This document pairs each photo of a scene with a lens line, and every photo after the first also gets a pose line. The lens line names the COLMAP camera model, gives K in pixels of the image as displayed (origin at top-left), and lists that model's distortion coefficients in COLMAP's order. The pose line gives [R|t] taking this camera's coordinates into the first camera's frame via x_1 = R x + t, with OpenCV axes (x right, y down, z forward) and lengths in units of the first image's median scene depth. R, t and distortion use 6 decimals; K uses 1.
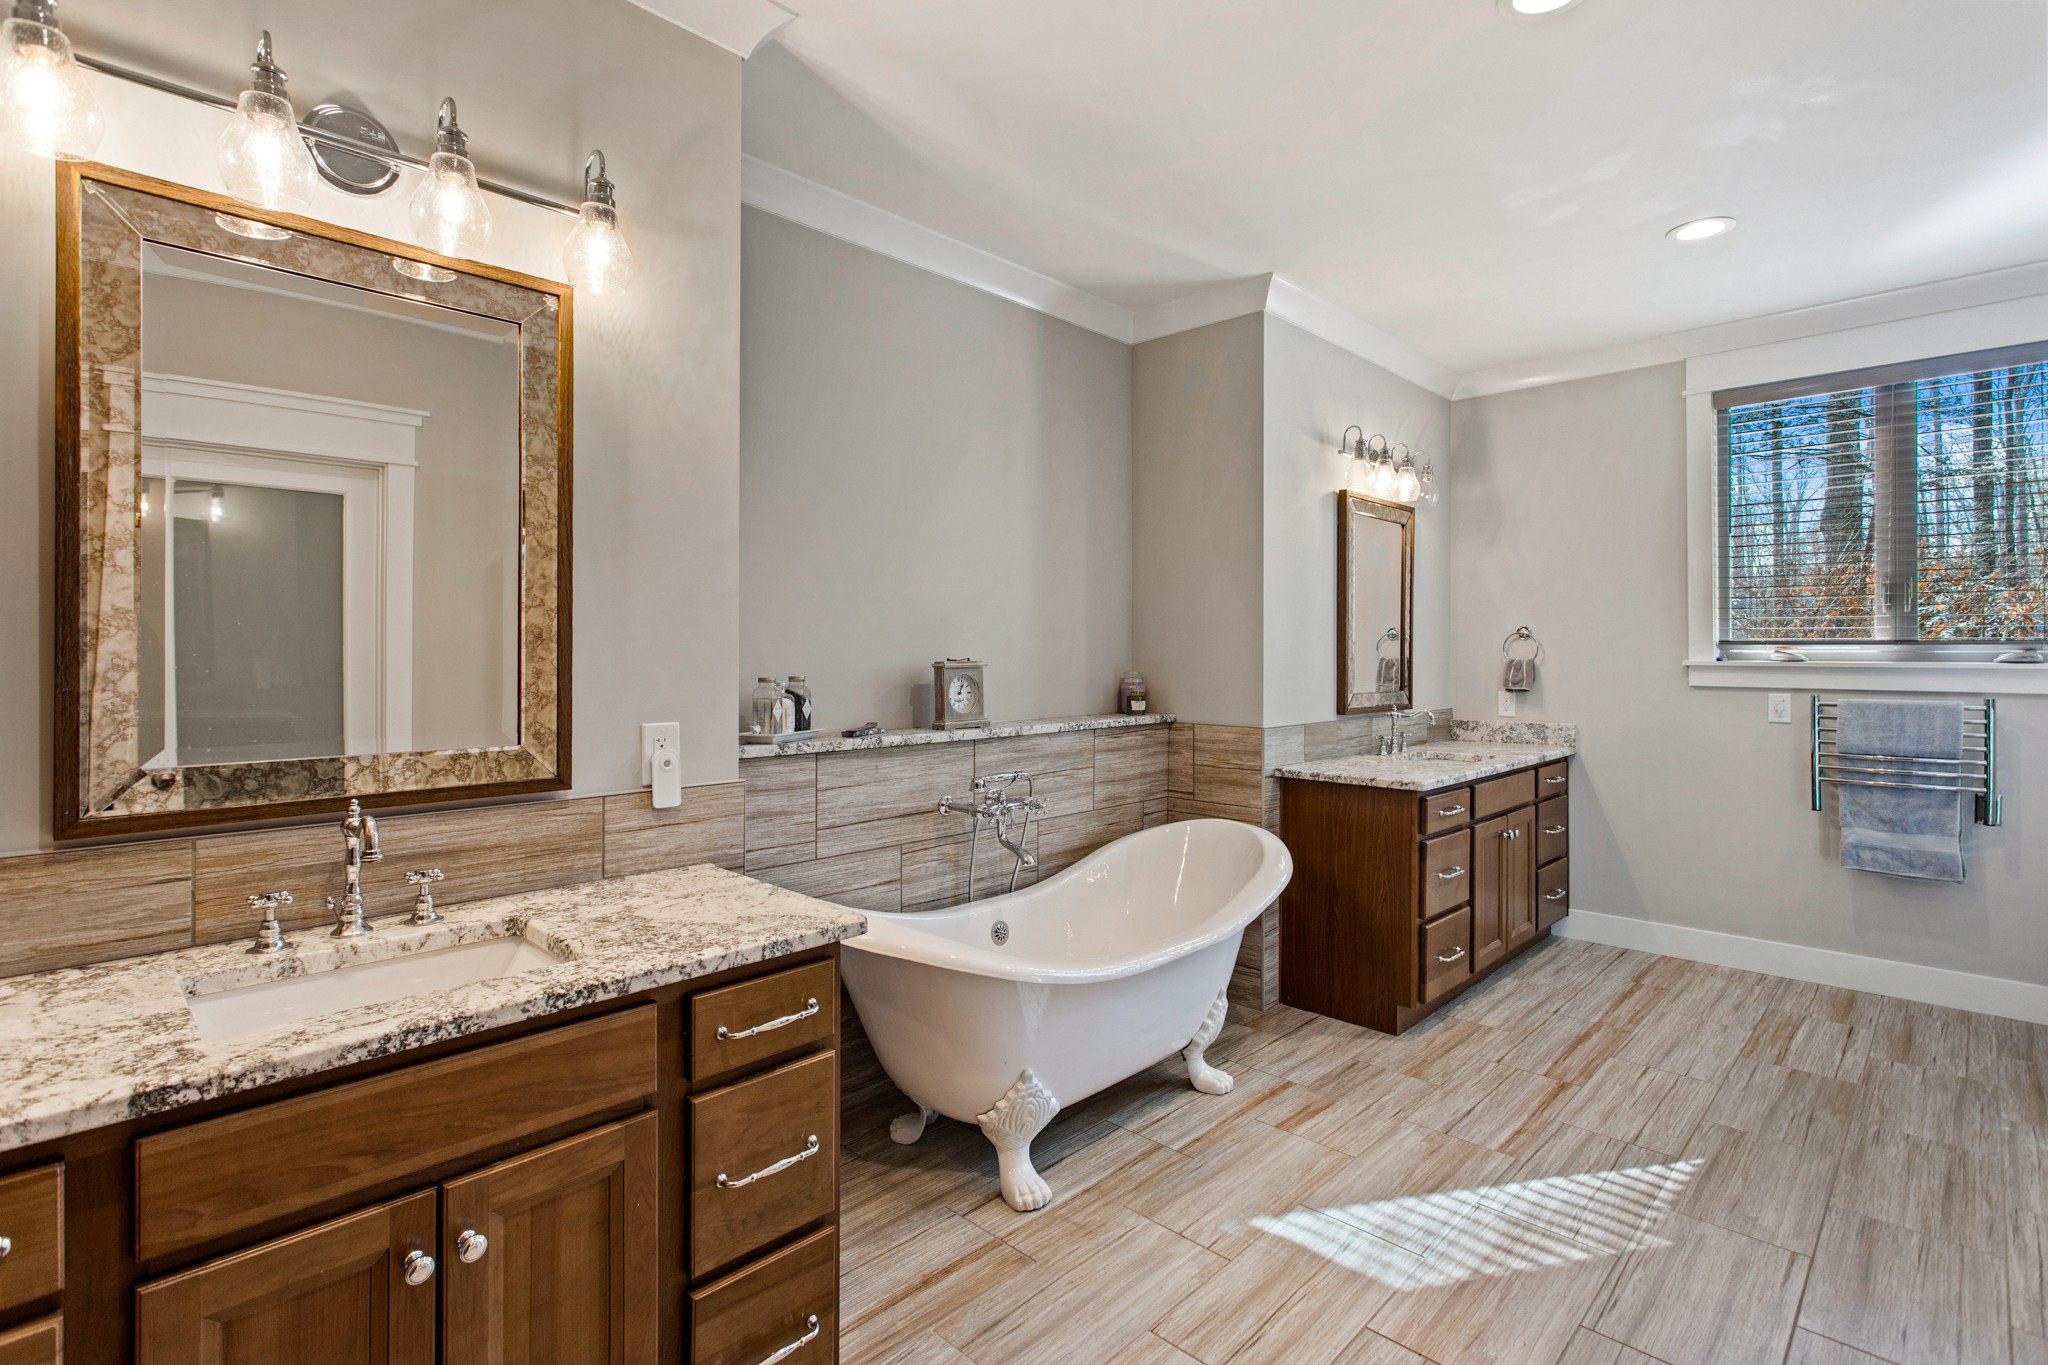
lens RADIAL K [[971.1, 0, 1019.3], [0, 971.1, 666.3], [0, 0, 1]] dist [0.002794, -0.000022]
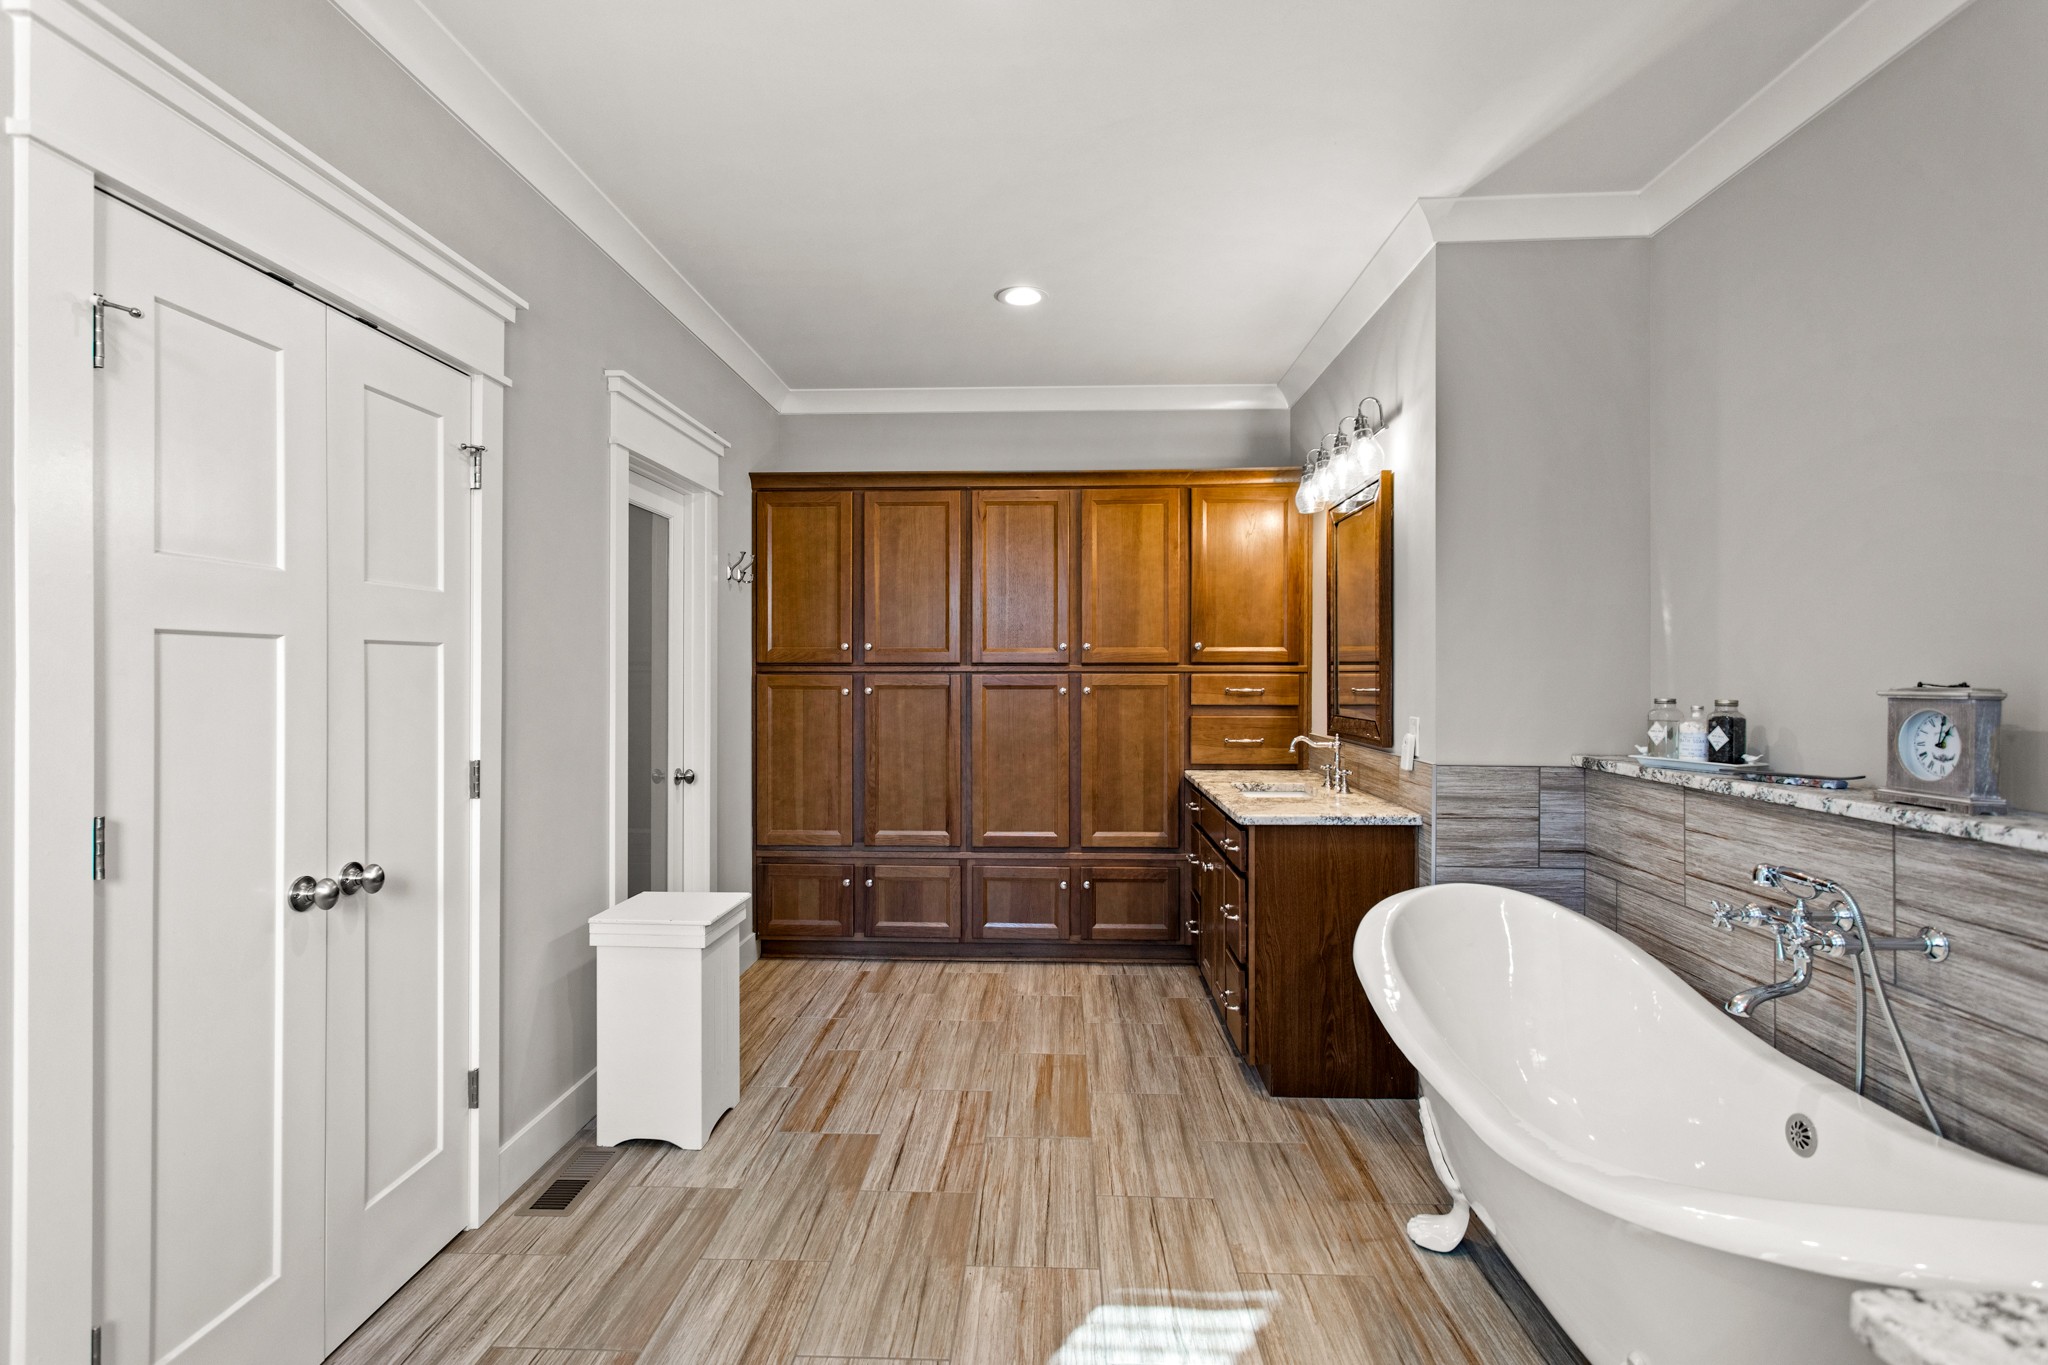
lens RADIAL K [[971.1, 0, 1017.0], [0, 971.1, 673.0], [0, 0, 1]] dist [0.002794, -0.000022]
pose [[-0.745584, 0.004997, -0.666392, 0.863720], [-0.000550, 0.999967, 0.008115, -0.021571], [0.666411, 0.006417, -0.745557, 1.296717]]
